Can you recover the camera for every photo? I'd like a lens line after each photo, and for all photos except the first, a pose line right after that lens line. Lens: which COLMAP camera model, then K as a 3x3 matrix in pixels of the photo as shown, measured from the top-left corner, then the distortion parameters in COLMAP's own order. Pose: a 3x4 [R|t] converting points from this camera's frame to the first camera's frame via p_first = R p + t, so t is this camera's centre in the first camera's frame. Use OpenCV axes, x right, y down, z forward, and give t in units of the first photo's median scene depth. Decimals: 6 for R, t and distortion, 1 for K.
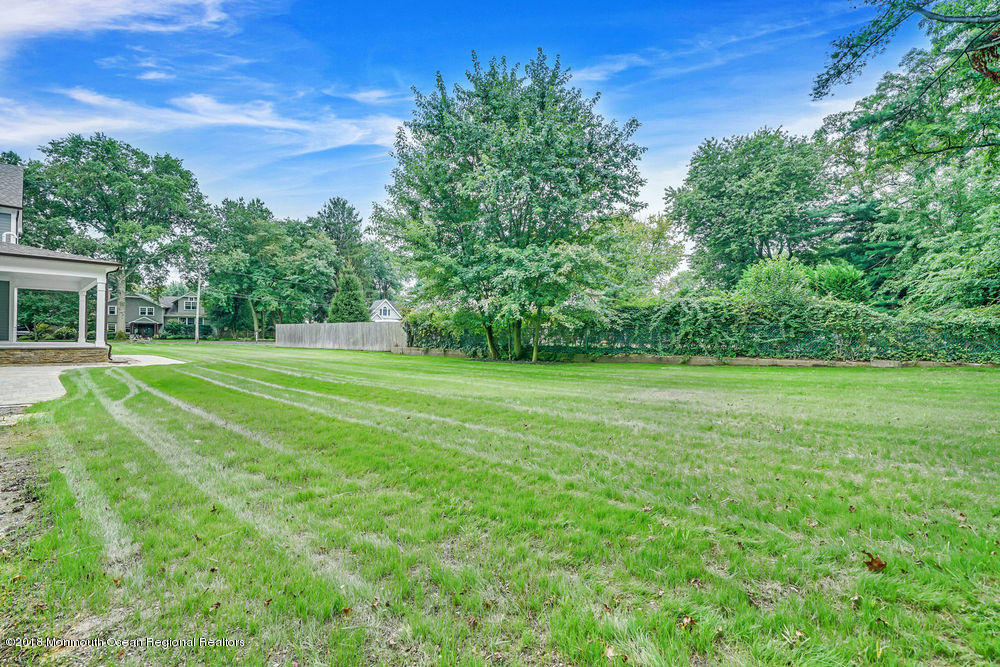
lens RADIAL K [[462.2, 0, 505.8], [0, 462.2, 333.8], [0, 0, 1]] dist [0.000418, -0.000263]
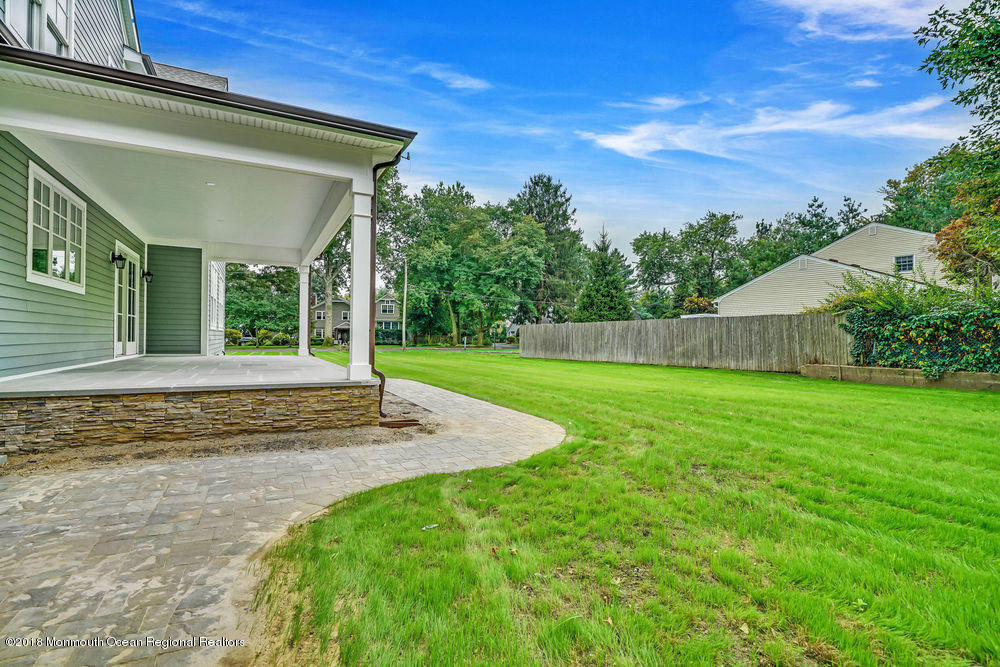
lens RADIAL K [[474.4, 0, 495.8], [0, 474.4, 332.4], [0, 0, 1]] dist [0.000978, 0.000168]
pose [[0.943786, -0.009605, -0.330417, -0.184332], [0.006052, 0.999912, -0.011781, -0.000739], [0.330501, 0.009119, 0.943761, 0.194136]]
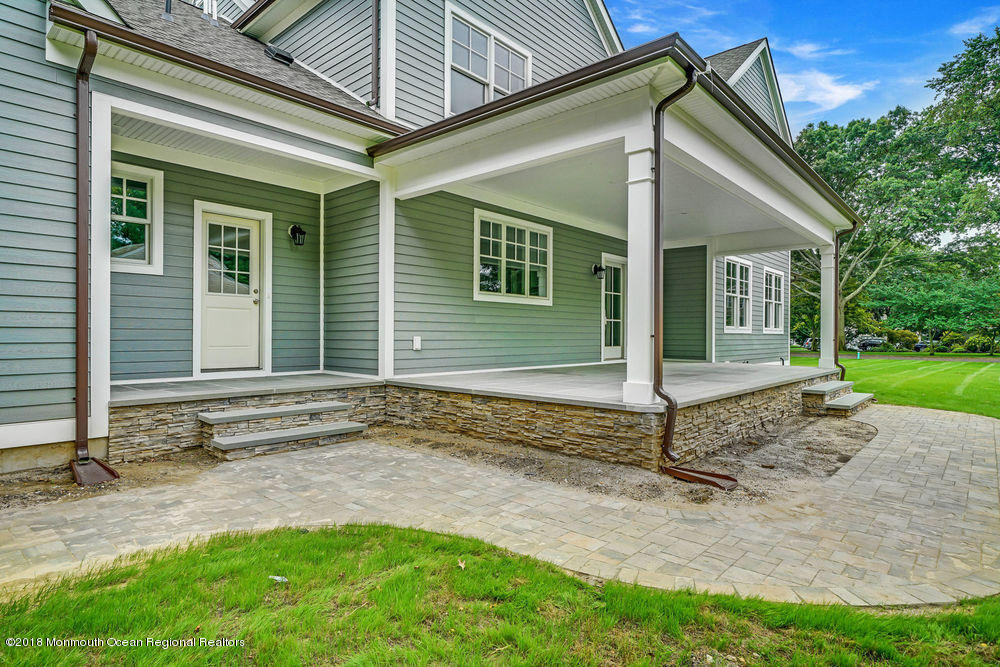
lens RADIAL K [[548.2, 0, 496.5], [0, 548.2, 336.8], [0, 0, 1]] dist [-0.000583, -0.000421]
pose [[0.038042, -0.010314, -0.999223, -0.160151], [-0.001641, 0.999945, -0.010384, -0.001547], [0.999275, 0.002035, 0.038023, 0.252658]]
